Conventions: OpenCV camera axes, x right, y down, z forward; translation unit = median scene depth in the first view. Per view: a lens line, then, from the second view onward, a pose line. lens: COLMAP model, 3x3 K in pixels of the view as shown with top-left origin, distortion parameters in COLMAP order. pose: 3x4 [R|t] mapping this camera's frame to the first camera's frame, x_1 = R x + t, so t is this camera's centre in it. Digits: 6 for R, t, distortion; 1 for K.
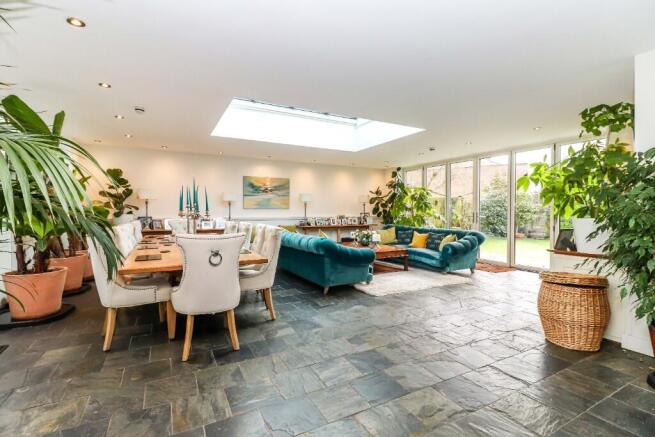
lens RADIAL K [[306.0, 0, 317.0], [0, 306.0, 212.8], [0, 0, 1]] dist [0.011187, -0.008406]
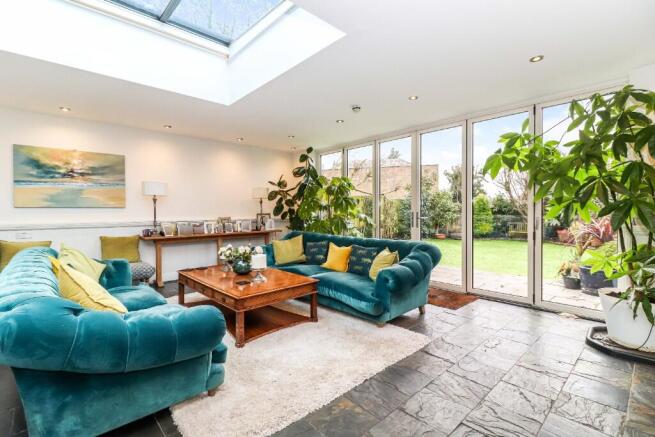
lens RADIAL K [[306.0, 0, 325.3], [0, 306.0, 216.8], [0, 0, 1]] dist [0.011187, -0.008406]
pose [[0.963184, -0.010274, 0.268648, 0.124717], [0.007073, 0.999892, 0.012880, -0.000721], [-0.268751, -0.010505, 0.963152, 0.356952]]
